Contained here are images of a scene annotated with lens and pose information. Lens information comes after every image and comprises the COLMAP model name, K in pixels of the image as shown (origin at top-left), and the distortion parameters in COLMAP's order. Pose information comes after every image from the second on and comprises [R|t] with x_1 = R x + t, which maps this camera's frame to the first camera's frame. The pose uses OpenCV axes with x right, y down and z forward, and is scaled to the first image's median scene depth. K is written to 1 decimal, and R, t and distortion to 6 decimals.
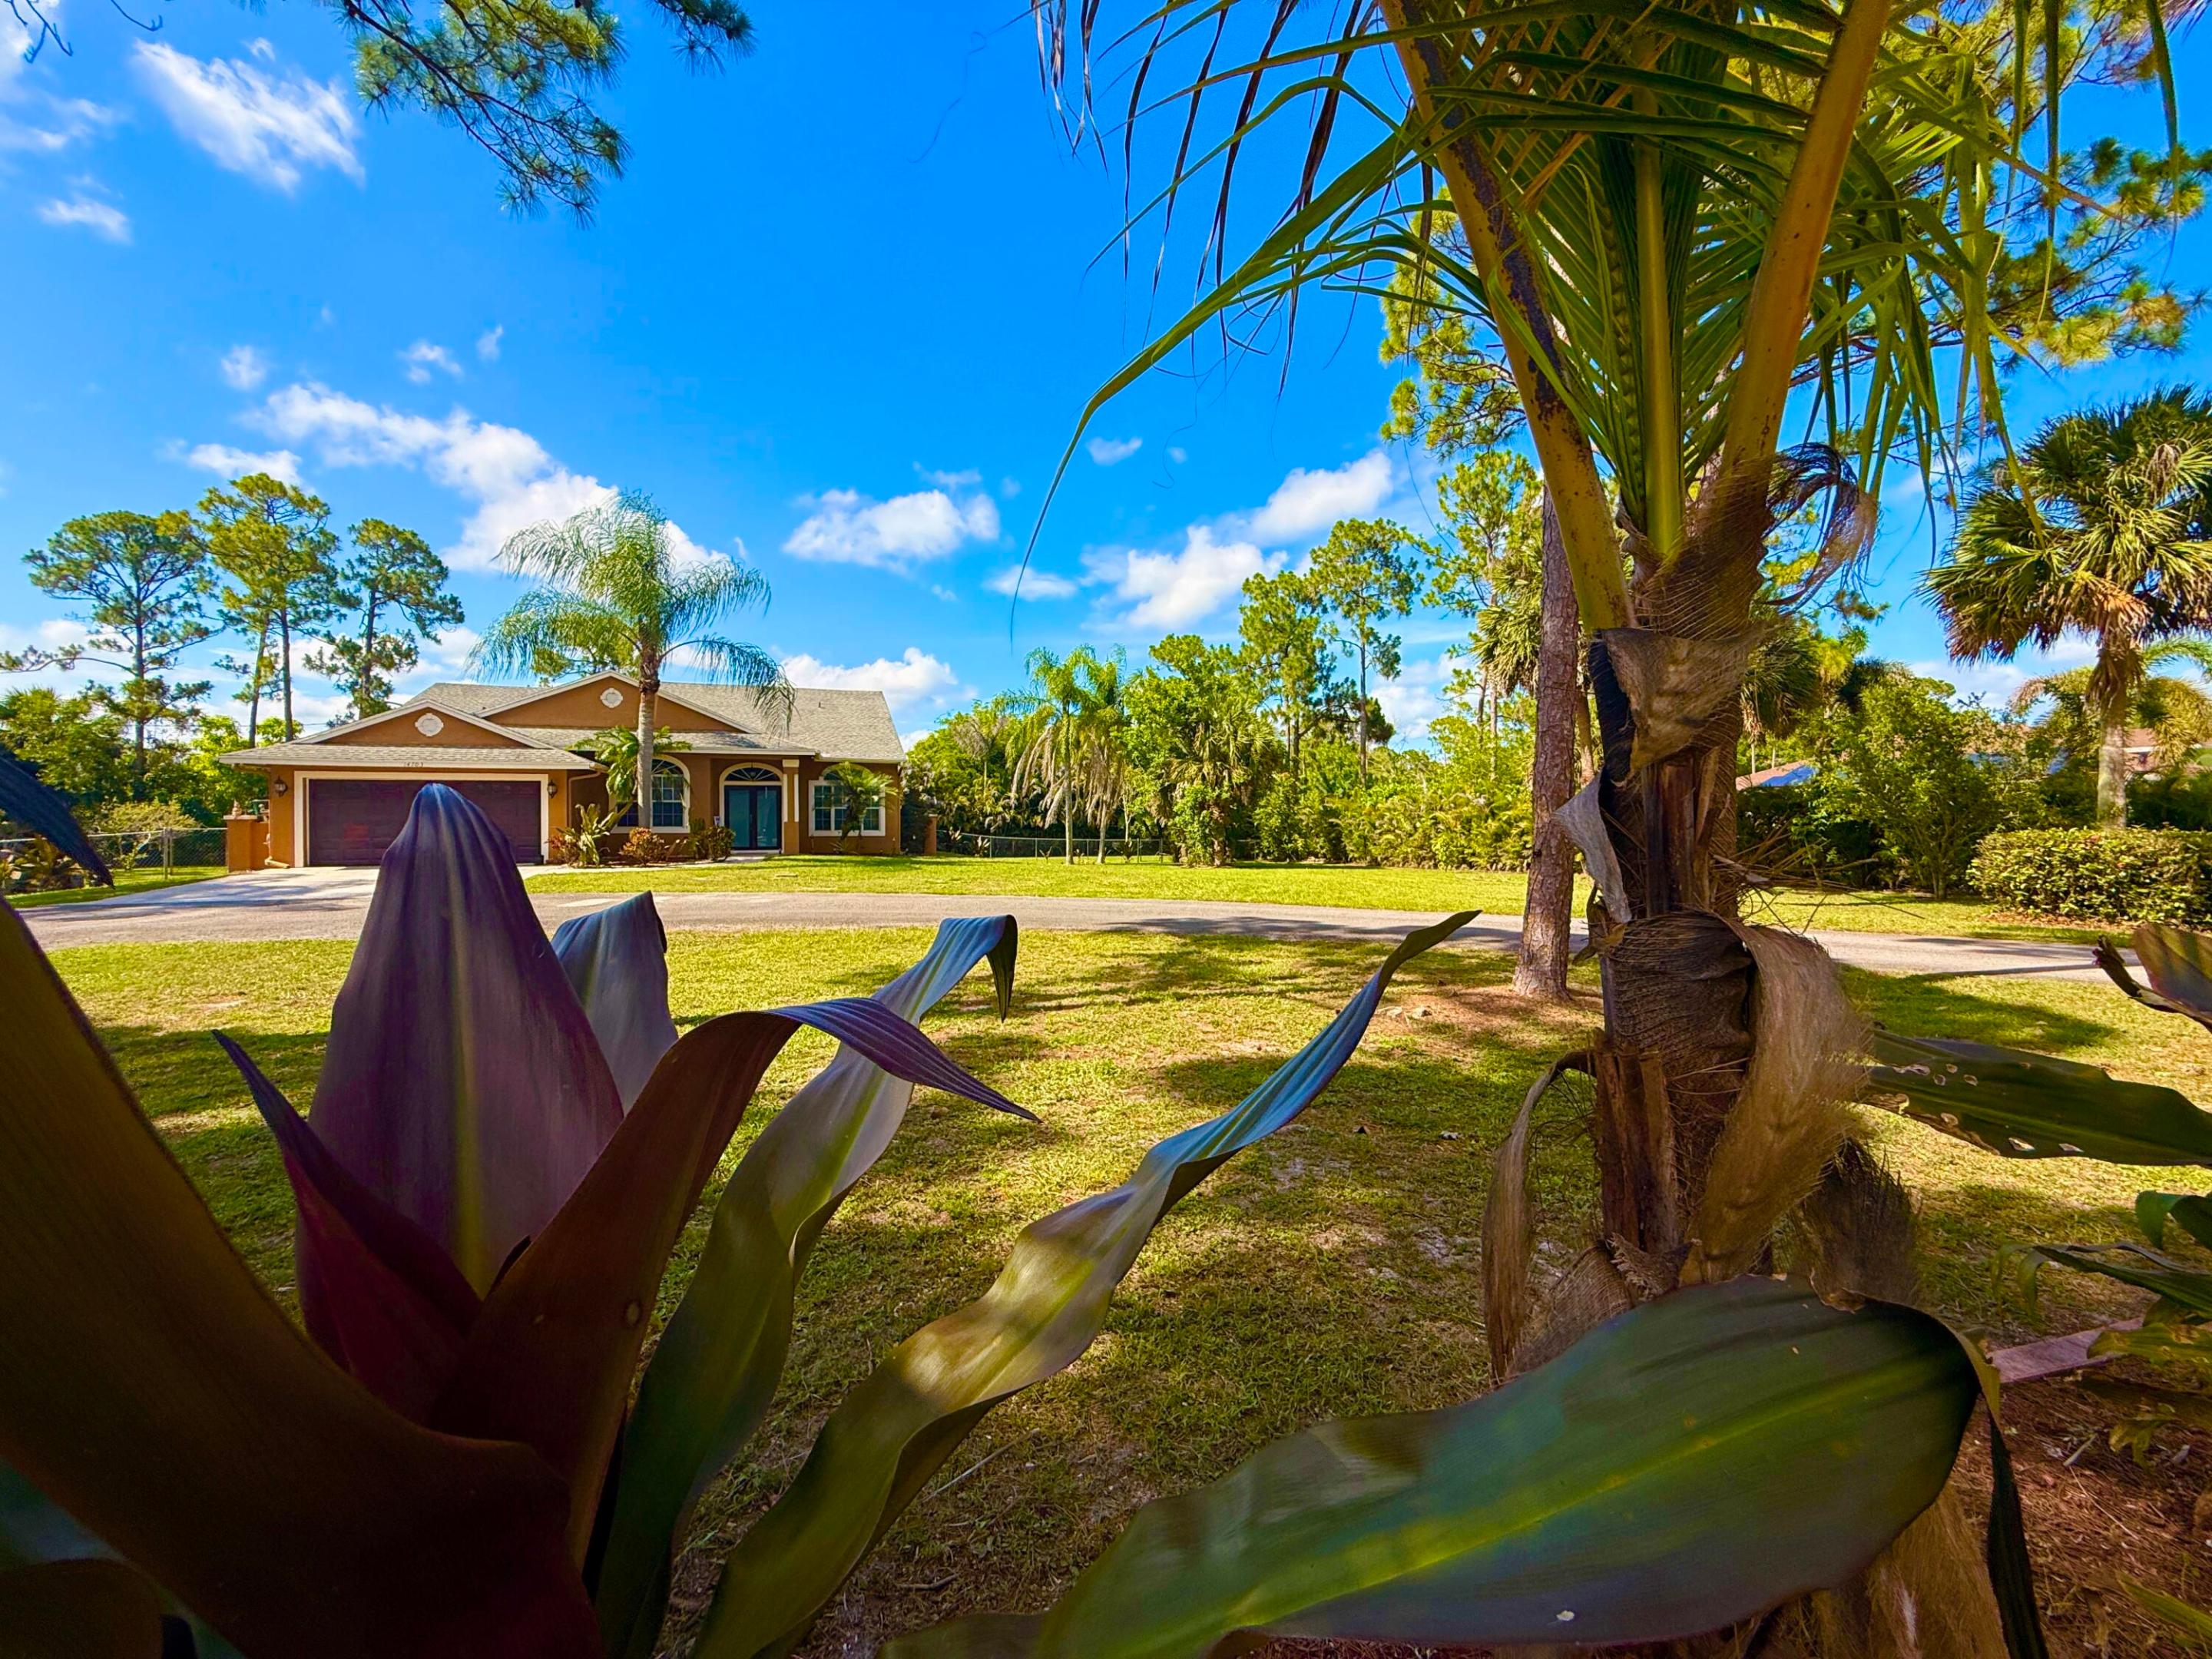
lens RADIAL K [[880.3, 0, 1100.6], [0, 880.3, 829.4], [0, 0, 1]] dist [0.000252, 0.000019]
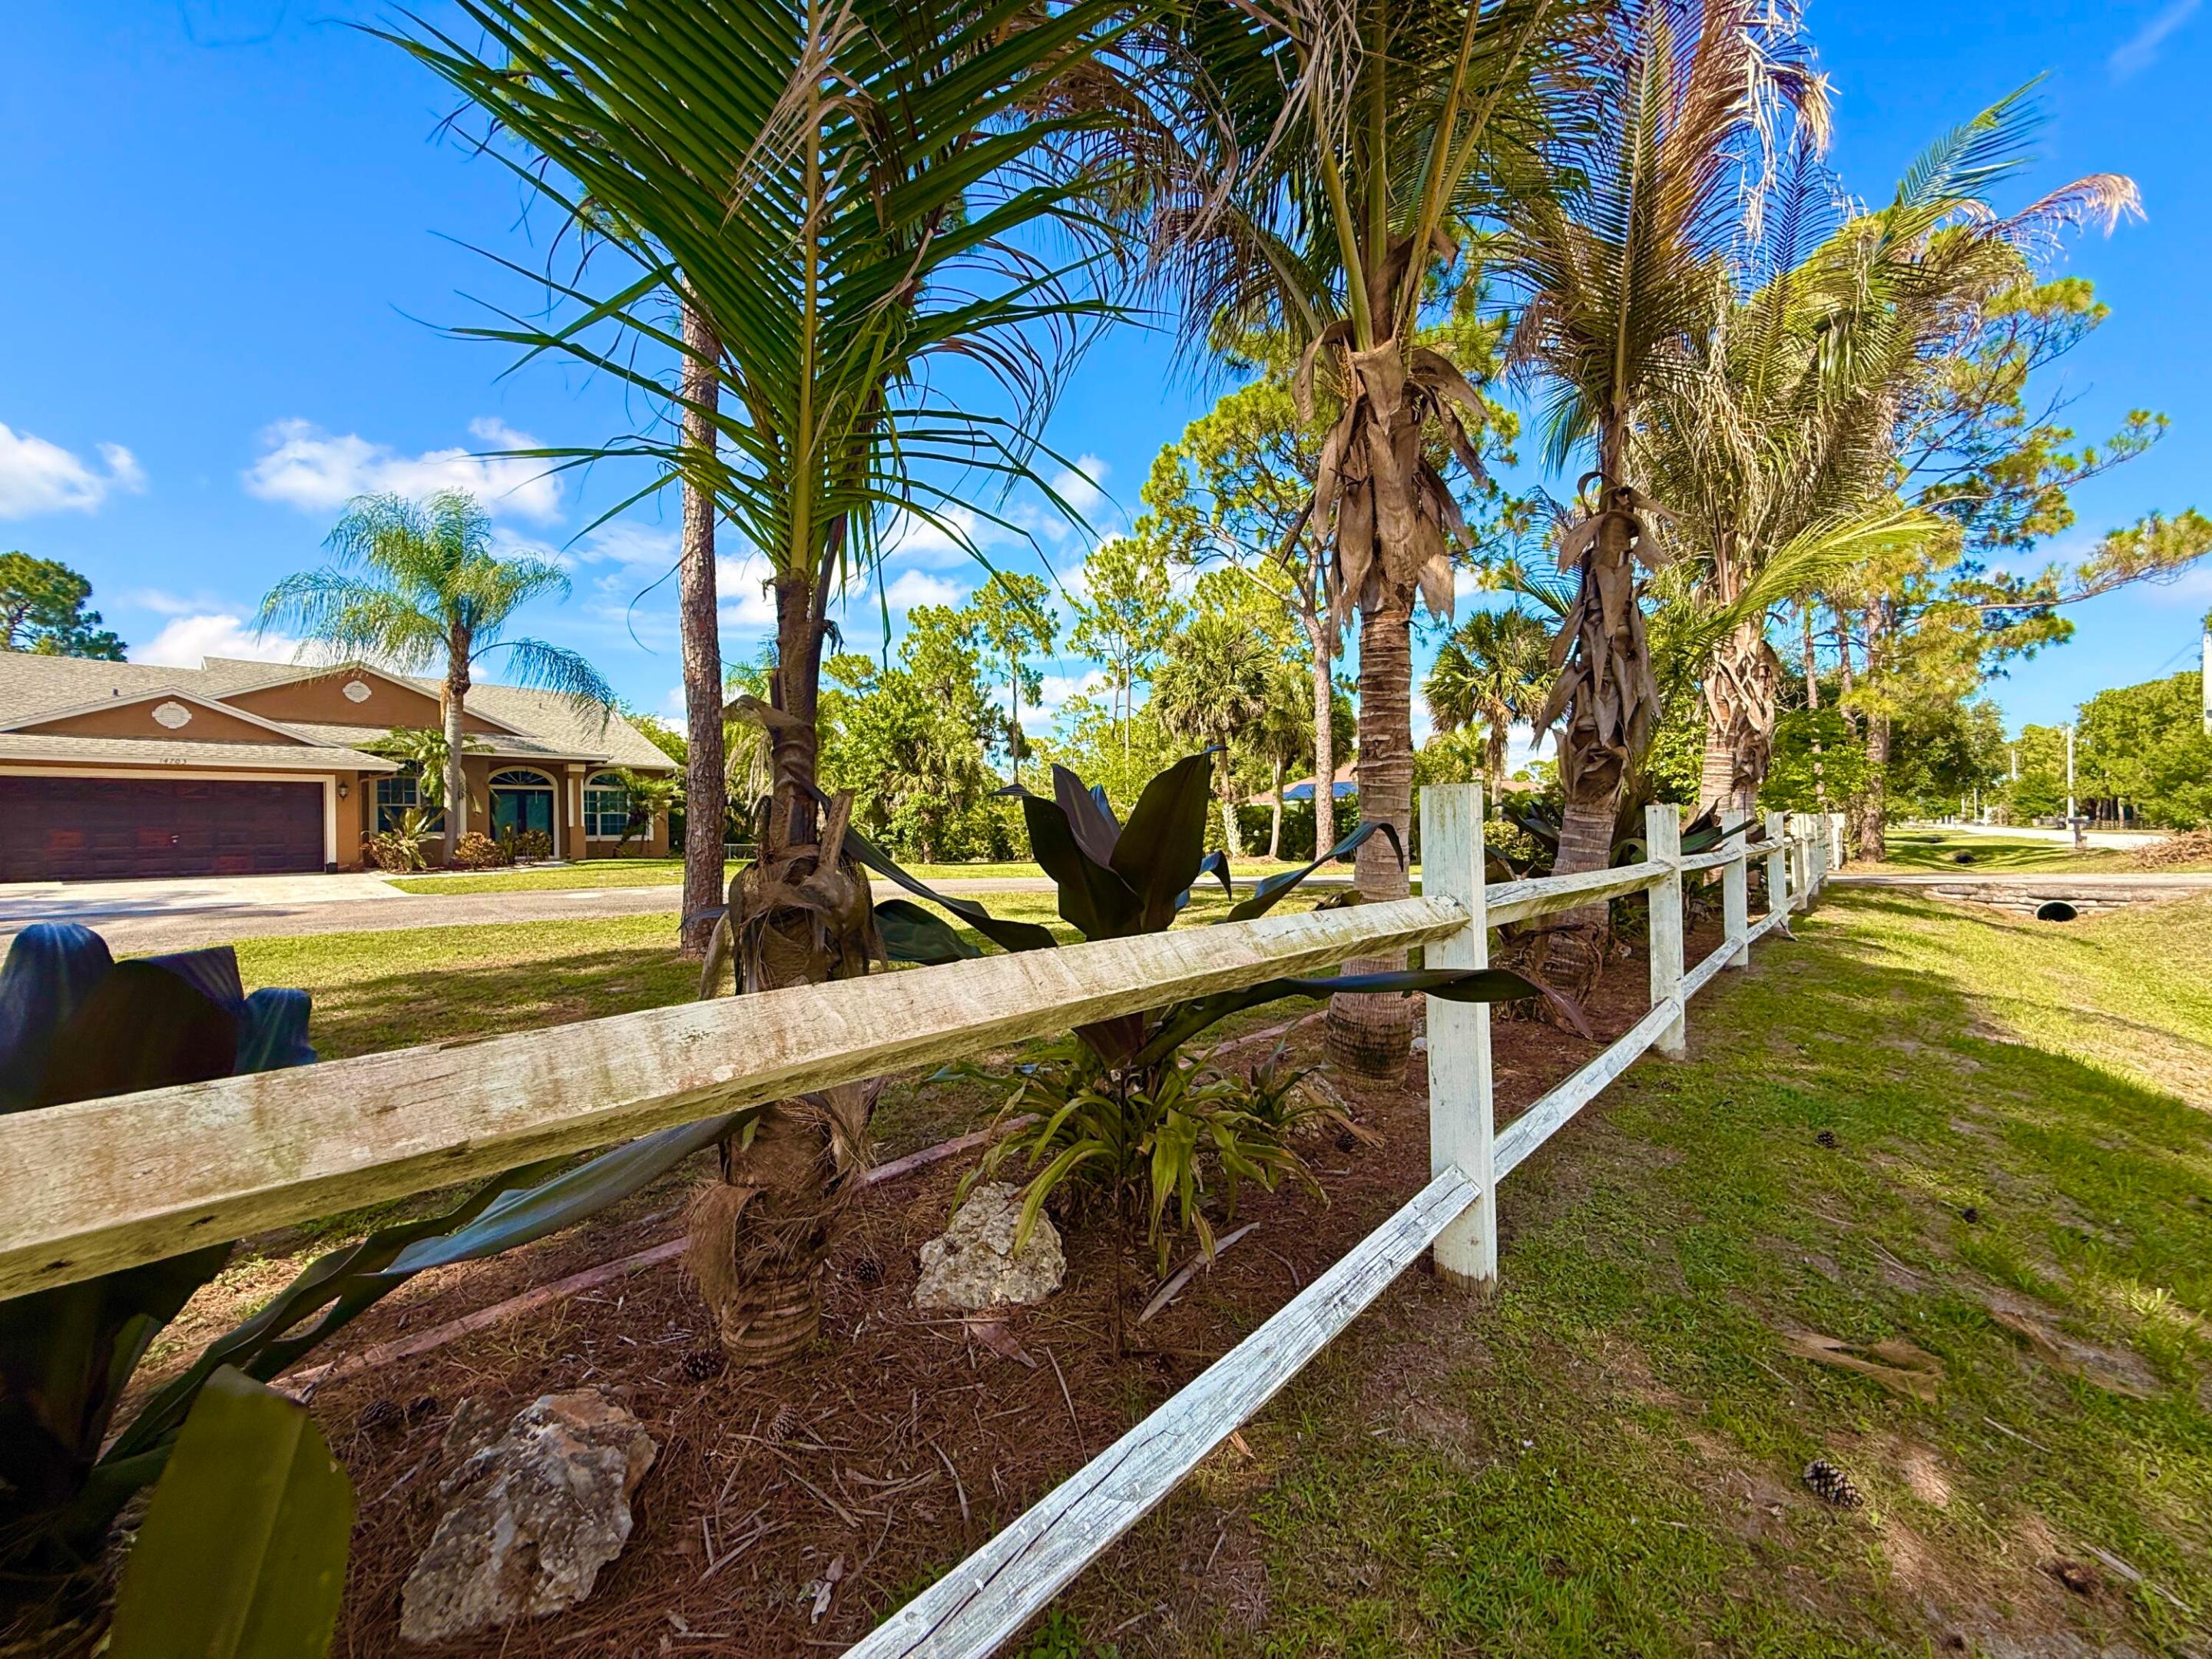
lens RADIAL K [[880.3, 0, 1100.6], [0, 880.3, 829.9], [0, 0, 1]] dist [0.000252, 0.000019]
pose [[0.874184, -0.008522, 0.485520, -0.256834], [0.013489, 0.999886, -0.006735, 0.007800], [-0.485408, 0.012437, 0.874199, -0.129118]]
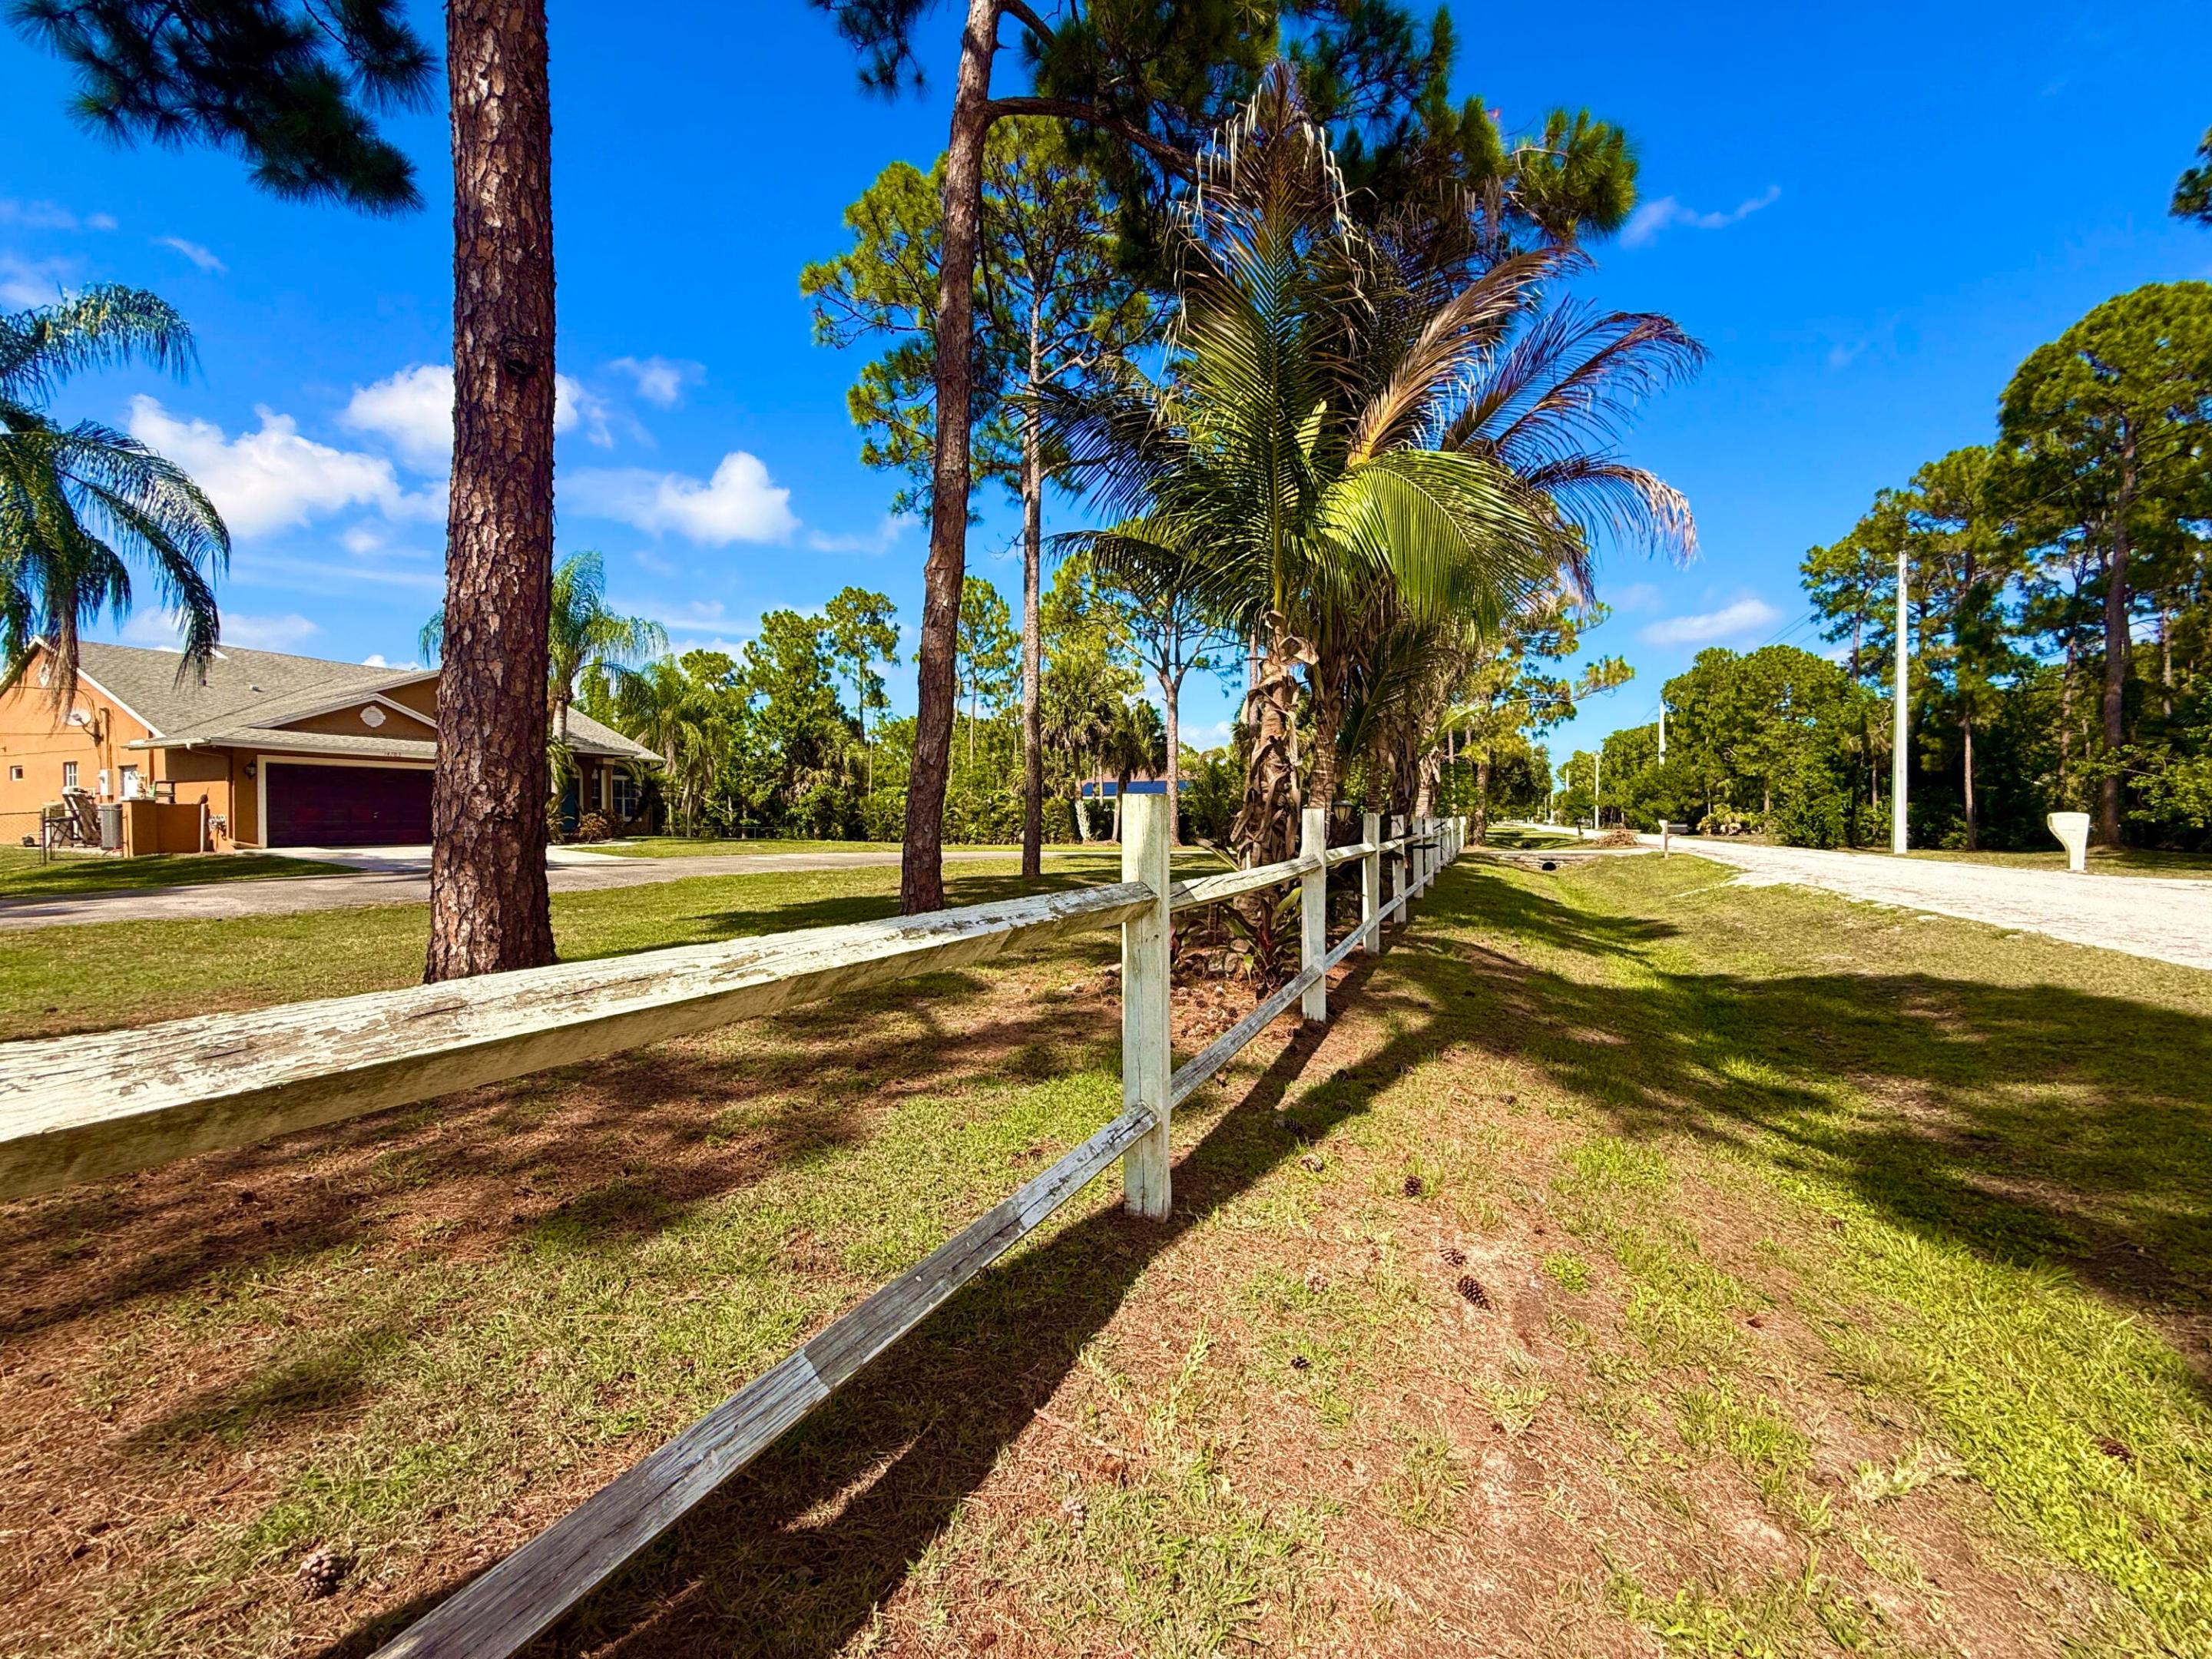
lens RADIAL K [[880.3, 0, 1100.5], [0, 880.3, 829.6], [0, 0, 1]] dist [0.000252, 0.000019]
pose [[0.683157, -0.004550, 0.730257, -0.627157], [-0.001587, 0.999969, 0.007715, 0.007120], [-0.730270, -0.006430, 0.683129, -0.264583]]
